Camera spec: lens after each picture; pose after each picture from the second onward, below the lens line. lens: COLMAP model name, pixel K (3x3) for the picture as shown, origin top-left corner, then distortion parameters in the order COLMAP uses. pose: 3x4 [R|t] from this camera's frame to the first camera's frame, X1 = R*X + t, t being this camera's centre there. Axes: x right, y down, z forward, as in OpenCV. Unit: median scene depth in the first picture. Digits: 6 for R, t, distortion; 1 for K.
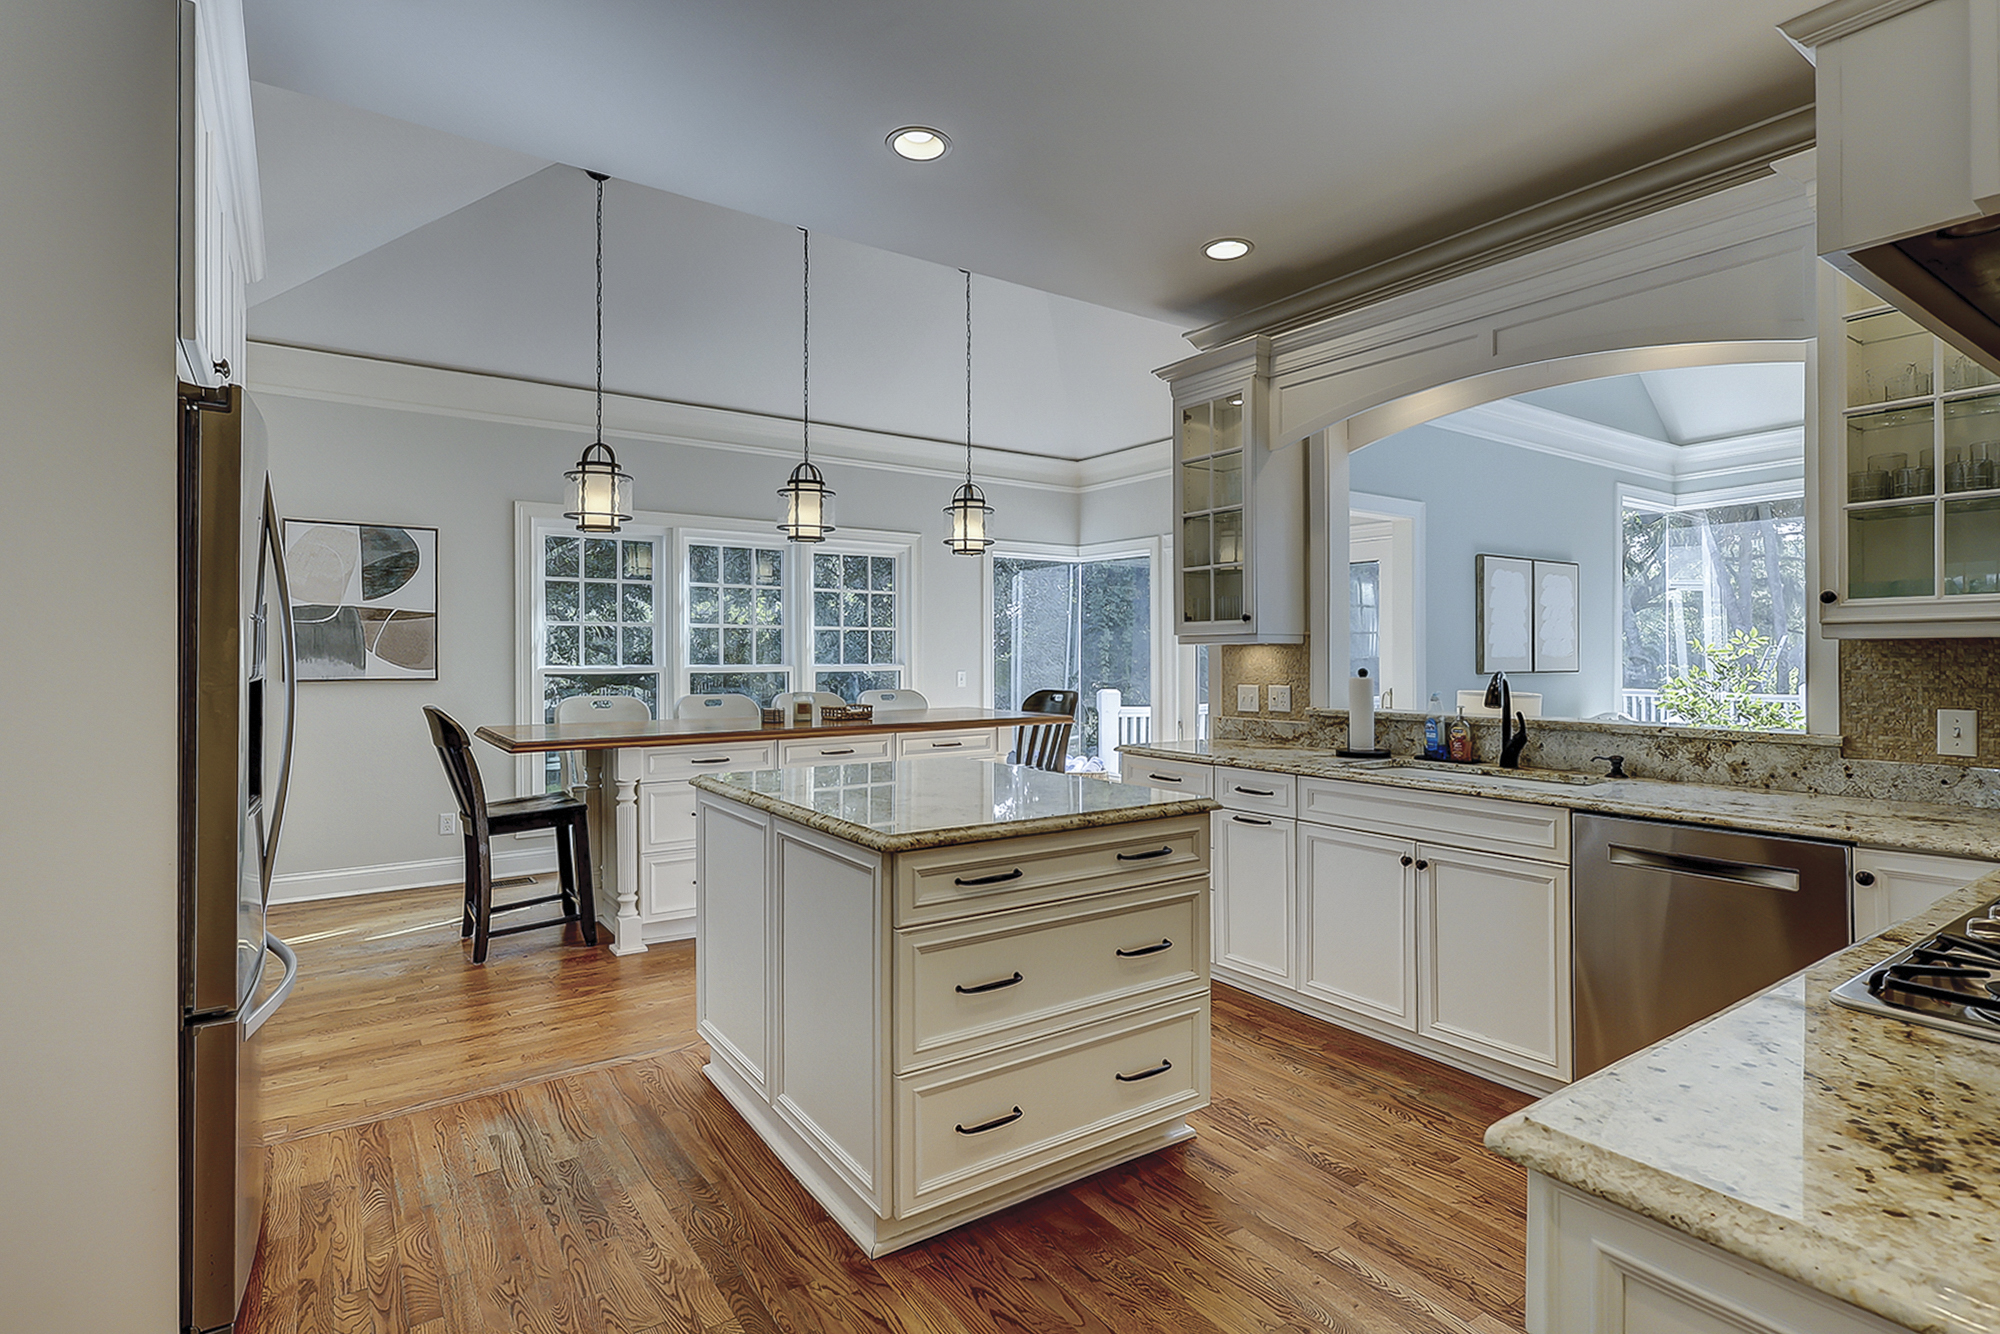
lens RADIAL K [[987.3, 0, 1020.3], [0, 987.3, 660.8], [0, 0, 1]] dist [0.004218, -0.000784]
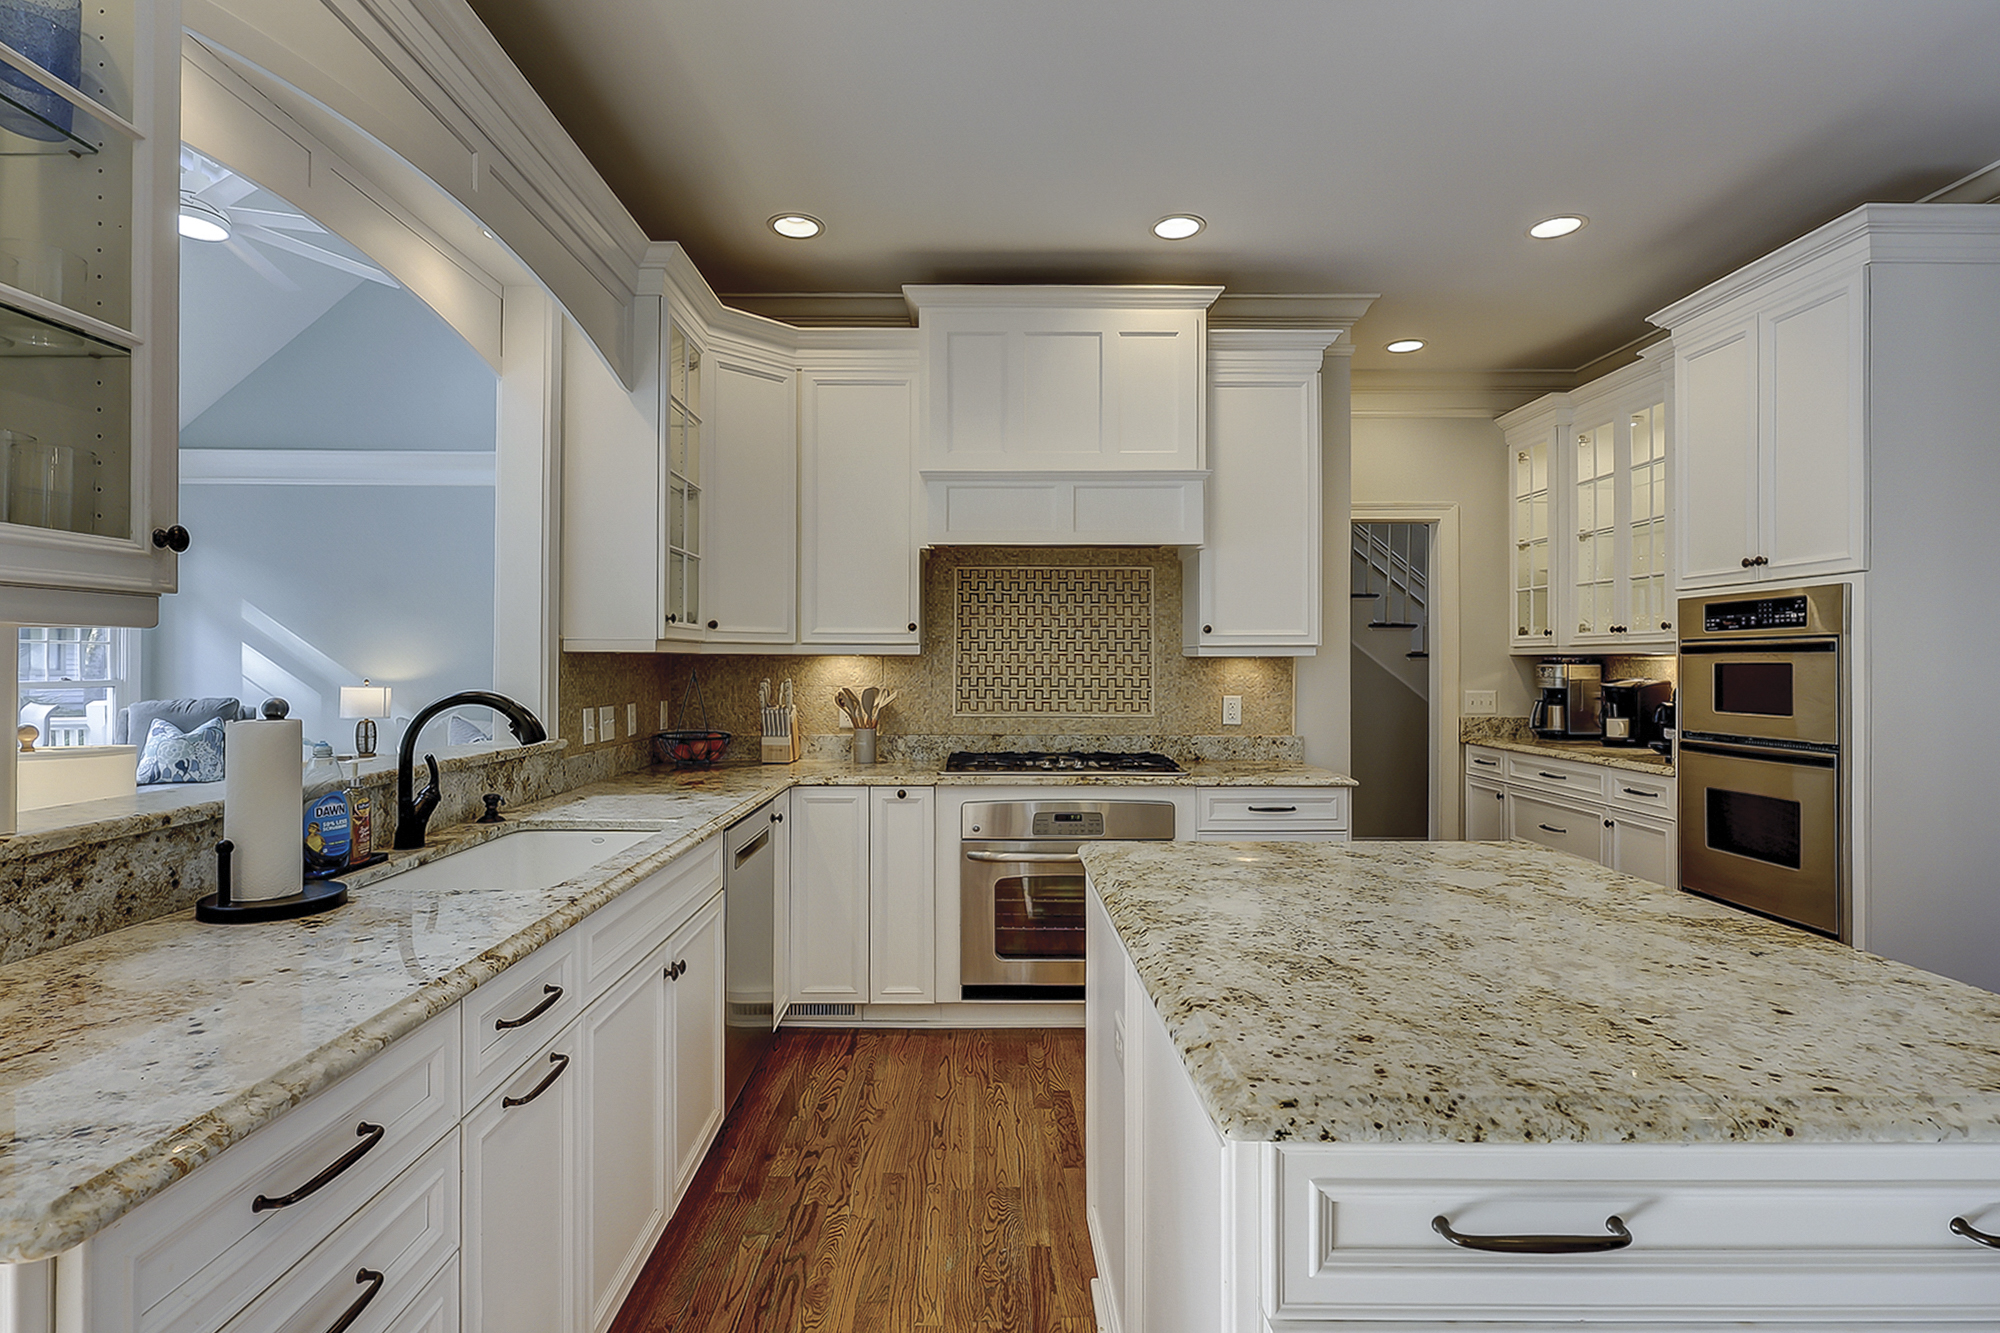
lens RADIAL K [[987.3, 0, 998.0], [0, 987.3, 663.4], [0, 0, 1]] dist [0.004218, -0.000784]
pose [[-0.827985, -0.001831, 0.560747, -0.165249], [-0.000191, 0.999996, 0.002983, -0.009719], [-0.560750, 0.002362, -0.827982, 1.412860]]
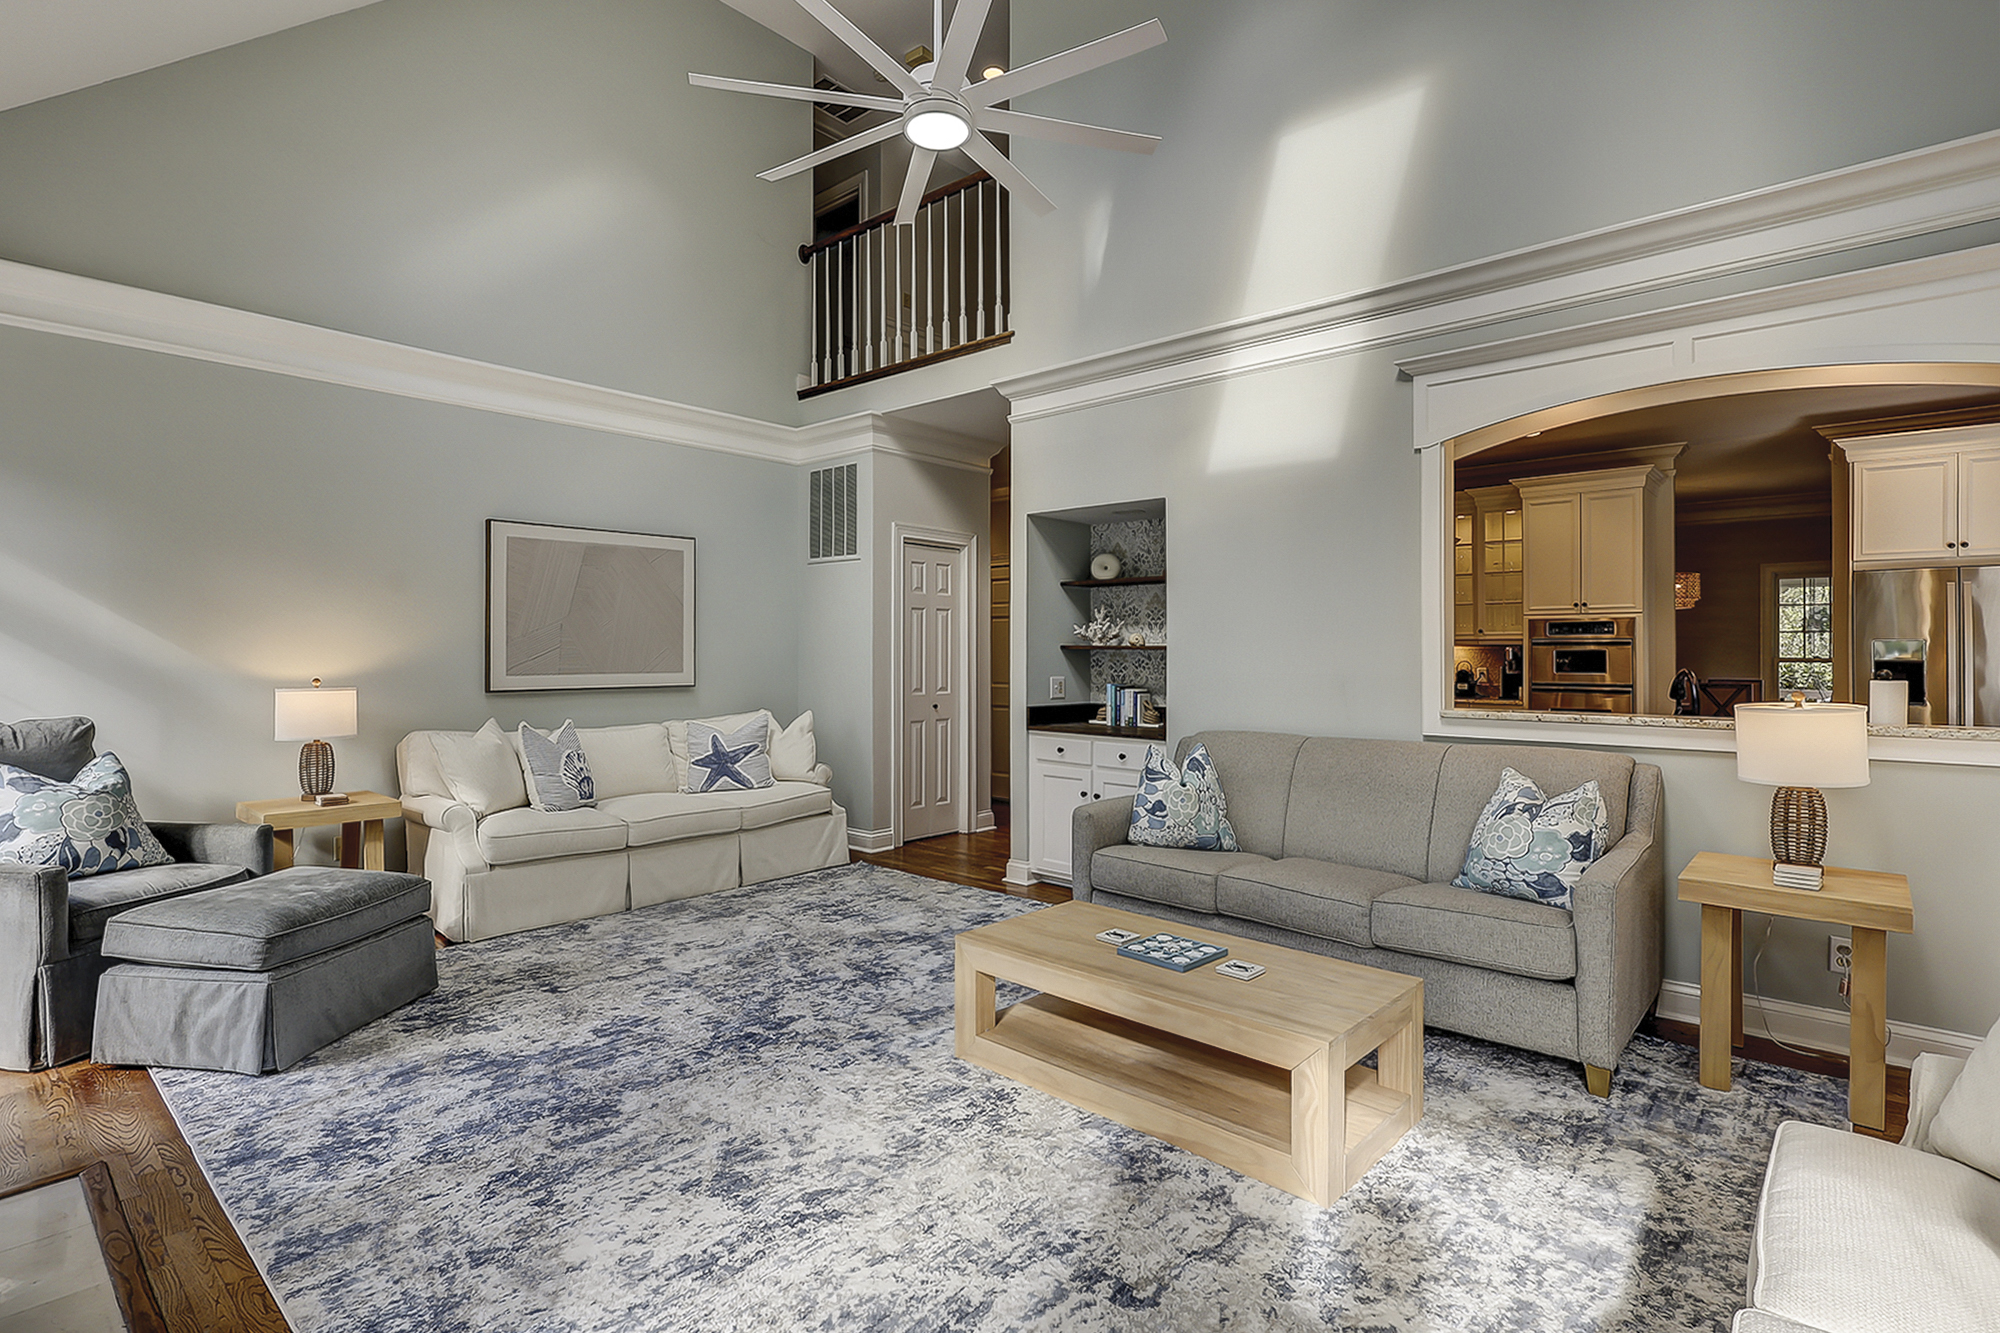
lens RADIAL K [[987.3, 0, 1002.9], [0, 987.3, 639.7], [0, 0, 1]] dist [0.004218, -0.000784]
pose [[-0.968041, -0.003235, -0.250772, 1.577349], [-0.001529, 0.999974, -0.006995, -0.013199], [0.250788, -0.006388, -0.968021, 1.971478]]
